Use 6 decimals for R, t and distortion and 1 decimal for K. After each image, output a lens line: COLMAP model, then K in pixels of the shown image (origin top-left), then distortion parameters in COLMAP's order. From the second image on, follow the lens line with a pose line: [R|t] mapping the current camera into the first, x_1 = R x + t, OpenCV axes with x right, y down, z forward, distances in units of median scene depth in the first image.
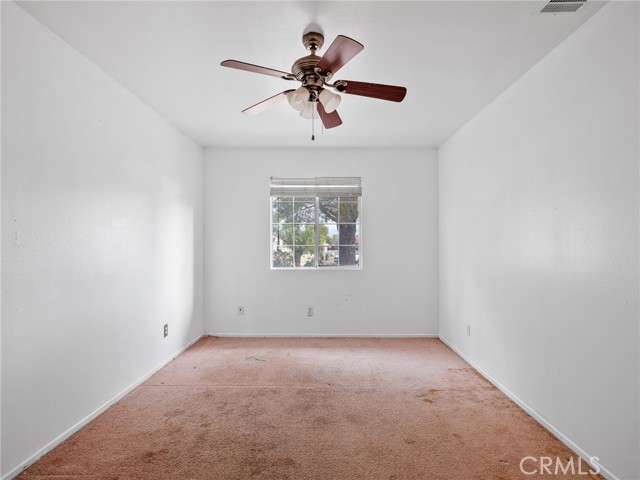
lens RADIAL K [[348.3, 0, 320.4], [0, 348.3, 240.9], [0, 0, 1]] dist [0.003916, -0.000309]
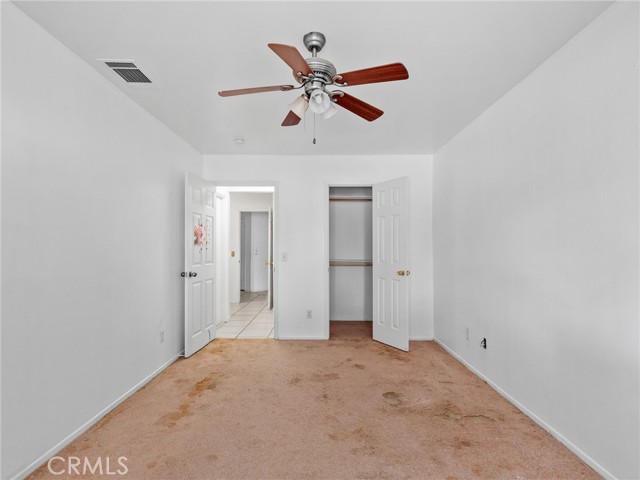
lens RADIAL K [[326.4, 0, 320.1], [0, 326.4, 242.3], [0, 0, 1]] dist [0.000795, 0.000097]
pose [[-0.999134, -0.001981, -0.041554, 0.002055], [-0.001428, 0.999910, -0.013341, 0.004420], [0.041577, -0.013270, -0.999047, 1.992488]]
